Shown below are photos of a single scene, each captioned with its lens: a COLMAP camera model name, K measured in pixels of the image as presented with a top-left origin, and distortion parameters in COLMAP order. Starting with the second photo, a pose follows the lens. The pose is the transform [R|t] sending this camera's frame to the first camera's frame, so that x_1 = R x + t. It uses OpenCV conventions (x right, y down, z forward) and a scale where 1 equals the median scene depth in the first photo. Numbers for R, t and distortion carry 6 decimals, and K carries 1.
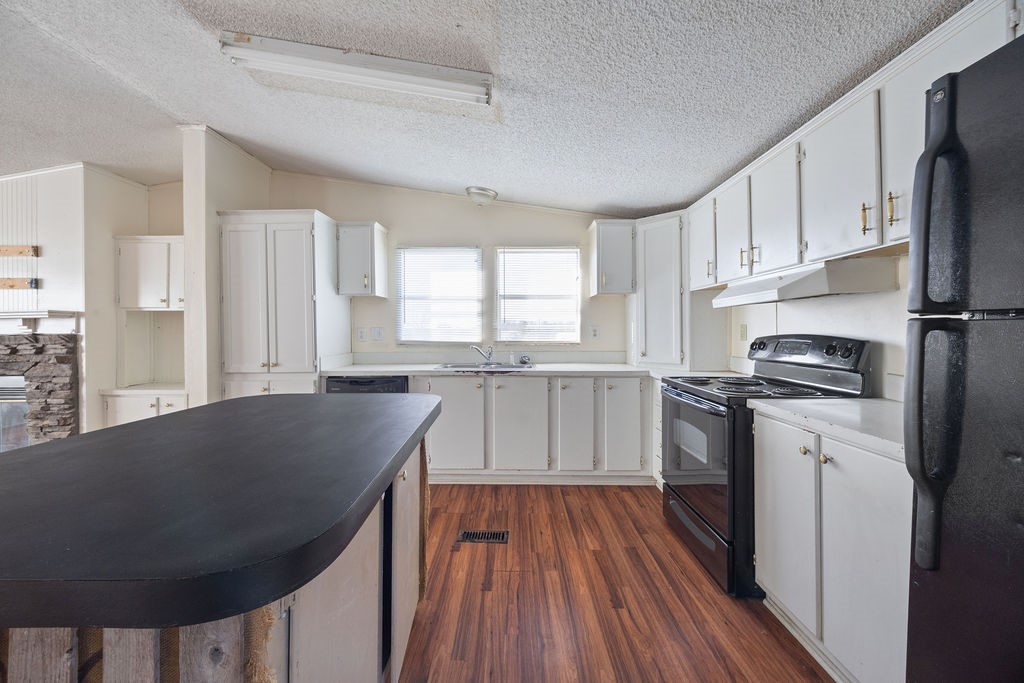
lens RADIAL K [[385.6, 0, 509.0], [0, 385.6, 331.6], [0, 0, 1]] dist [-0.004677, 0.000374]
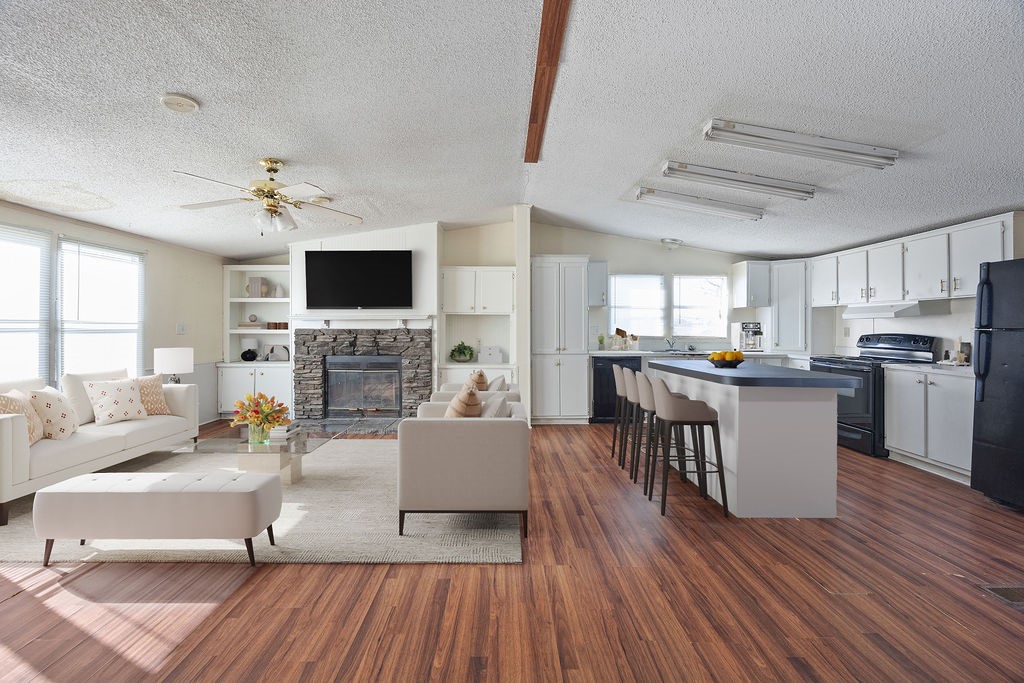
lens RADIAL K [[385.6, 0, 510.8], [0, 385.6, 326.6], [0, 0, 1]] dist [-0.004677, 0.000374]
pose [[0.999627, 0.009015, 0.025793, -0.851900], [-0.008992, 0.999959, -0.000997, -0.005850], [-0.025801, 0.000765, 0.999667, -0.619161]]
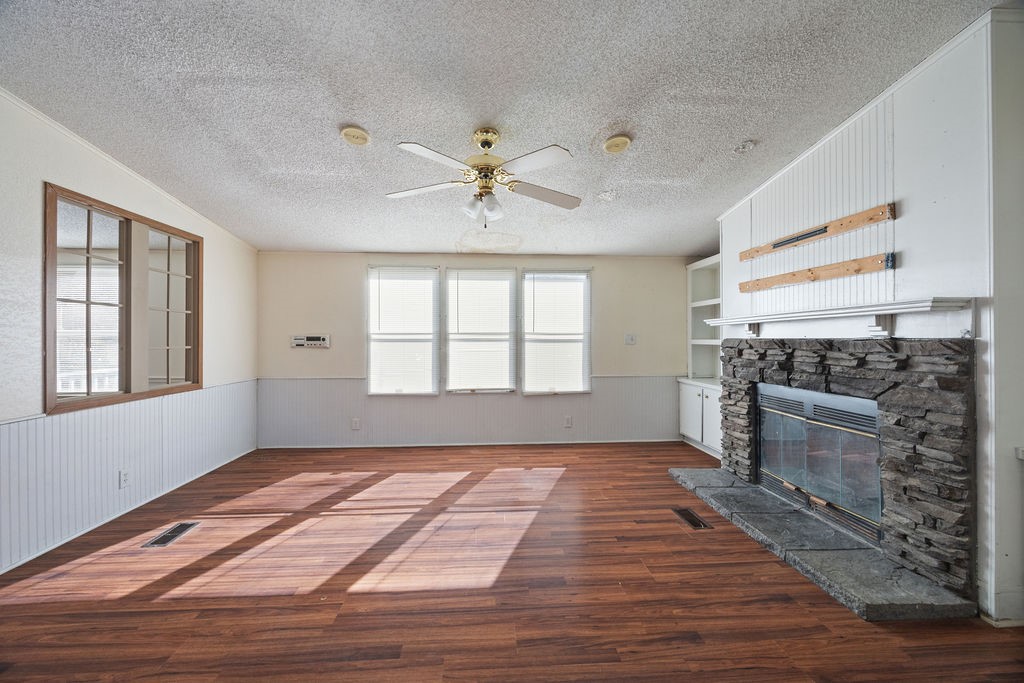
lens RADIAL K [[385.6, 0, 504.7], [0, 385.6, 339.2], [0, 0, 1]] dist [-0.004677, 0.000374]
pose [[0.075034, 0.008330, -0.997146, -0.644107], [0.003841, 0.999955, 0.008642, -0.000719], [0.997174, -0.004478, 0.074998, 0.299670]]
